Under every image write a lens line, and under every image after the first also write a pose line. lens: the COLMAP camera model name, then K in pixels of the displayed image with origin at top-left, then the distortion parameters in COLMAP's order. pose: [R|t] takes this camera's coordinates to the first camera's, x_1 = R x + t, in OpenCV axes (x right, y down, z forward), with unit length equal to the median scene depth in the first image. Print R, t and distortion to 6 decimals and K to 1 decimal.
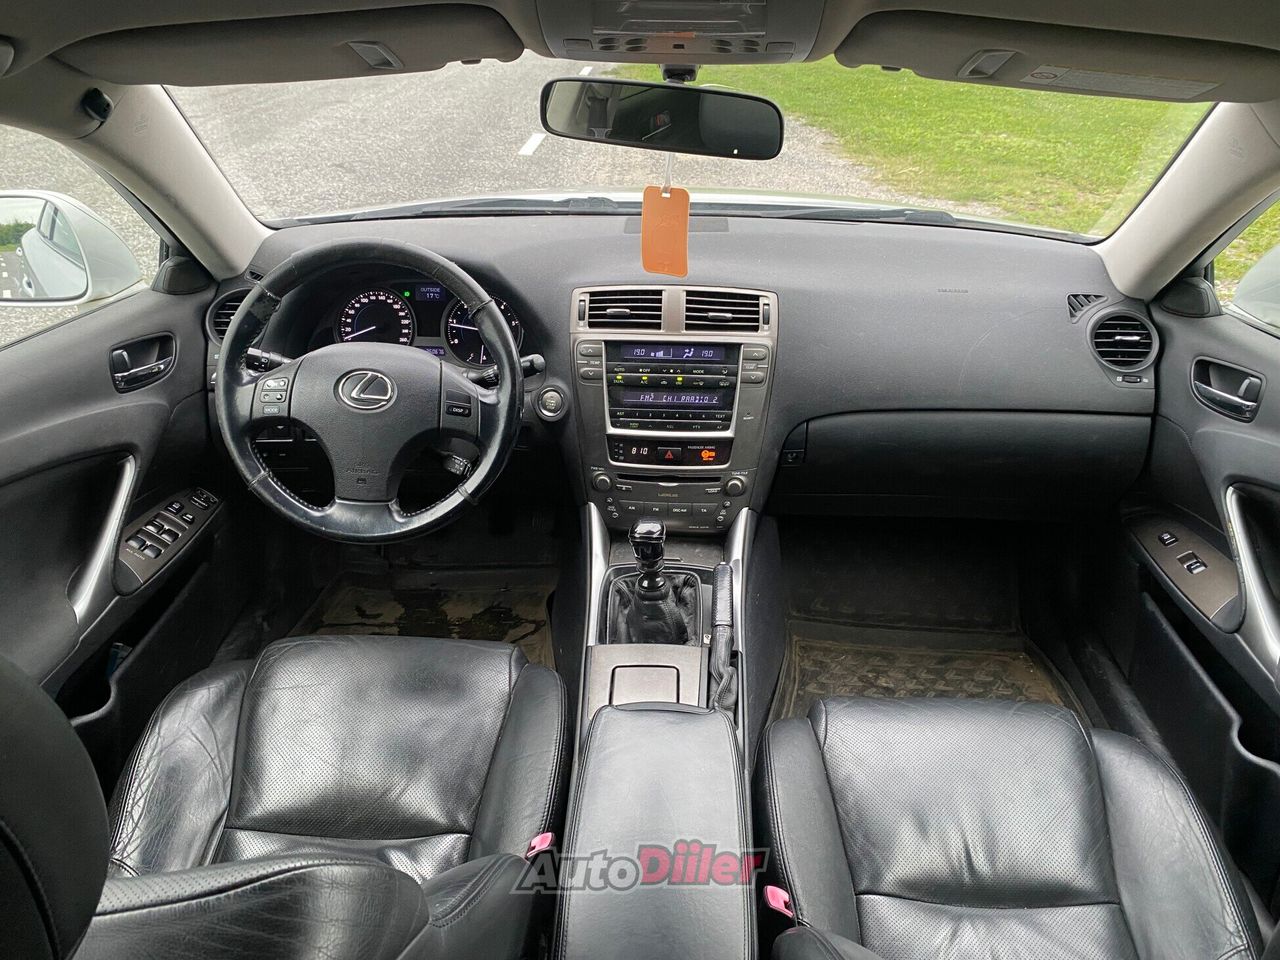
lens RADIAL K [[965.7, 0, 600.3], [0, 965.7, 477.5], [0, 0, 1]] dist [0.002310, -0.003895]
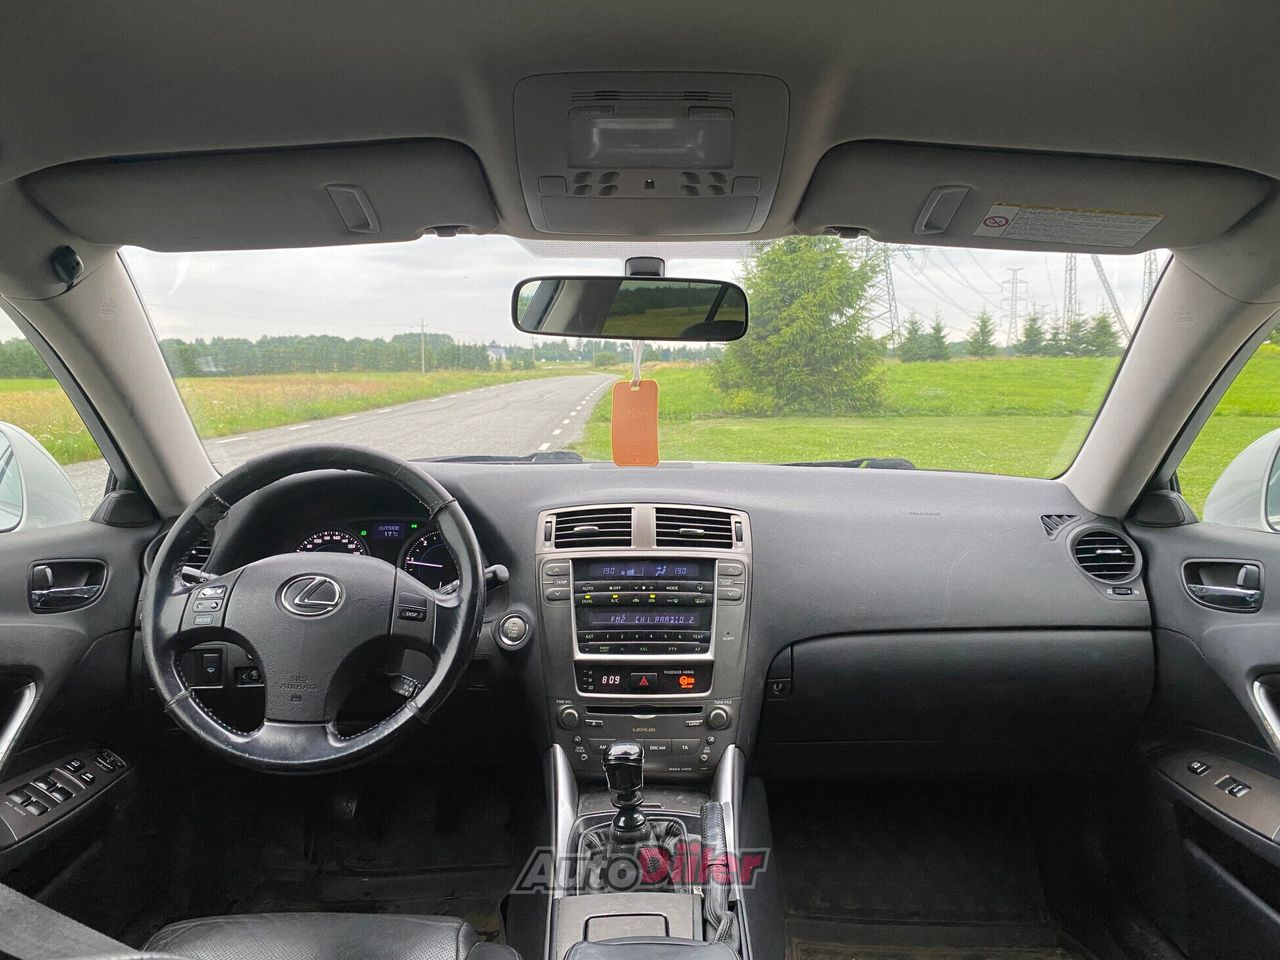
lens RADIAL K [[965.9, 0, 602.6], [0, 965.9, 501.9], [0, 0, 1]] dist [-0.002420, -0.008619]
pose [[0.998723, 0.001424, 0.050508, -0.013473], [0.017580, 0.927359, -0.373760, 0.160669], [-0.047372, 0.374170, 0.926149, 0.102151]]
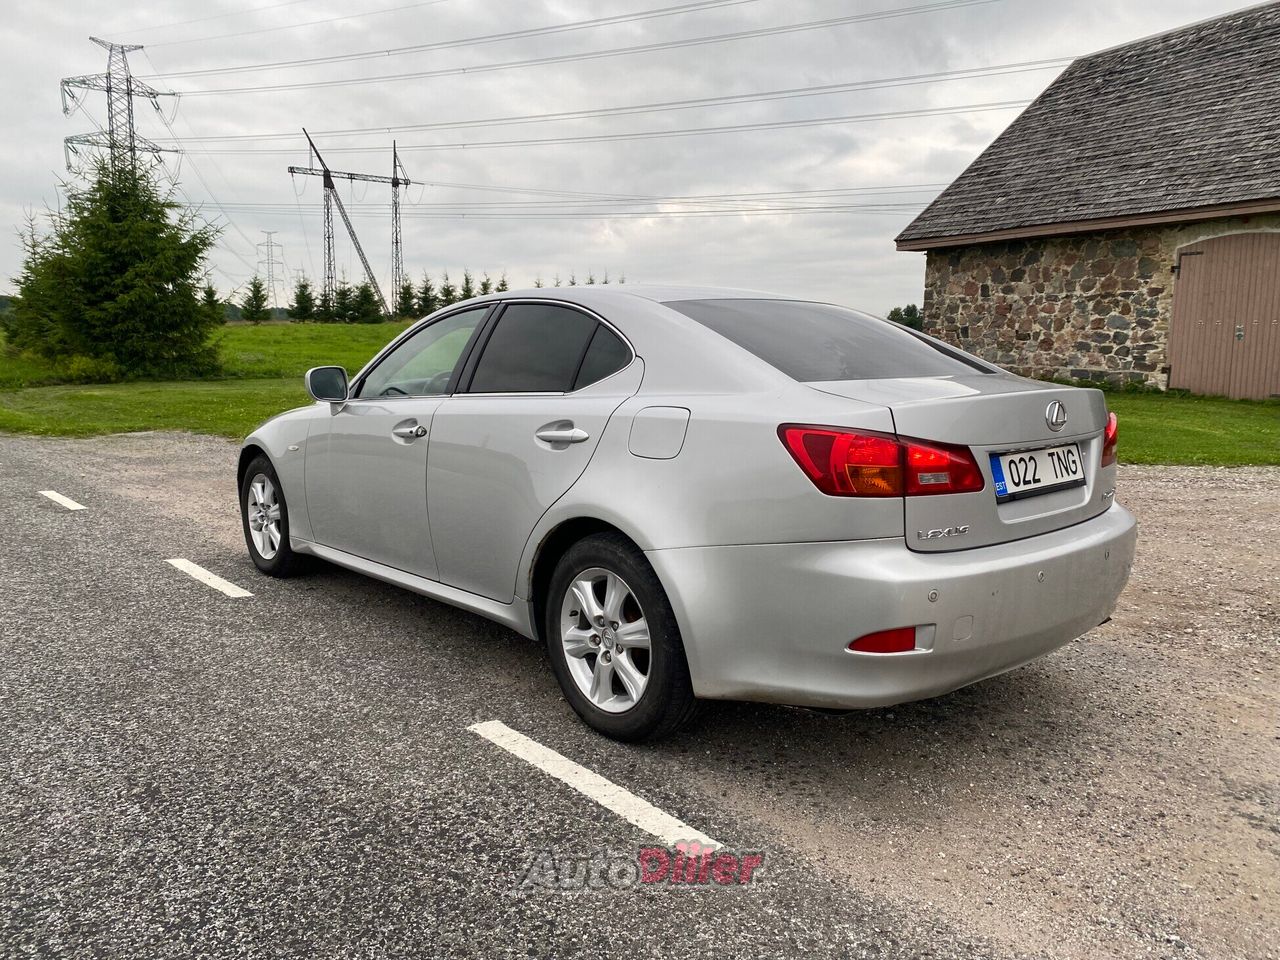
lens RADIAL K [[979.5, 0, 640.0], [0, 979.5, 480.0], [0, 0, 1]] dist [0.002591, -0.000910]
pose [[0.695142, -0.090548, 0.713147, -2.205663], [0.344828, 0.912456, -0.220268, 1.090459], [-0.630770, 0.399031, 0.665510, -1.611027]]
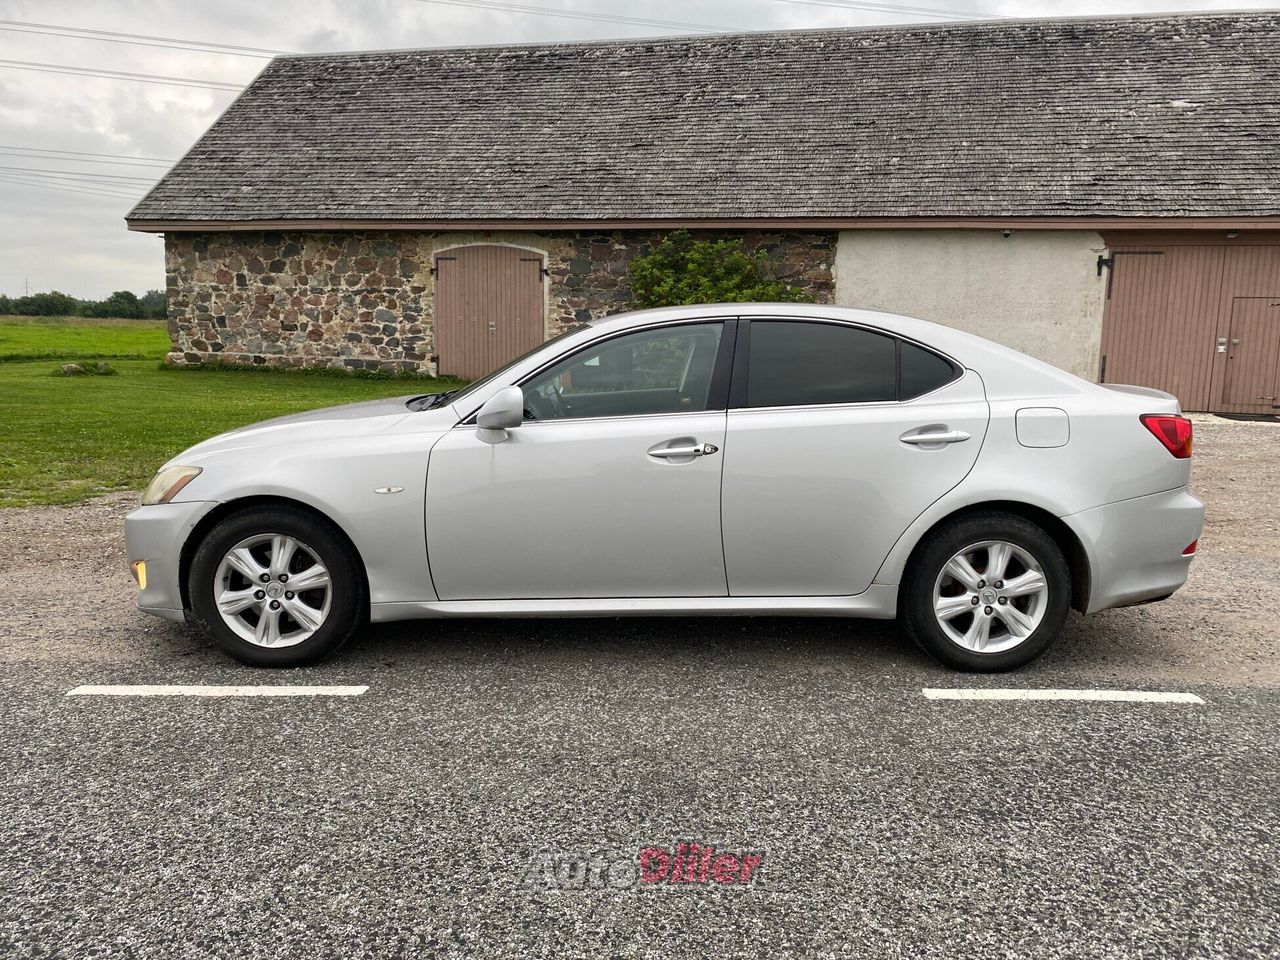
lens RADIAL K [[979.5, 0, 640.0], [0, 979.5, 480.0], [0, 0, 1]] dist [0.002591, -0.000910]
pose [[-0.103570, -0.139146, 0.984841, -3.337264], [0.476978, 0.861933, 0.171942, -0.366611], [-0.872792, 0.487555, -0.022901, 0.883595]]
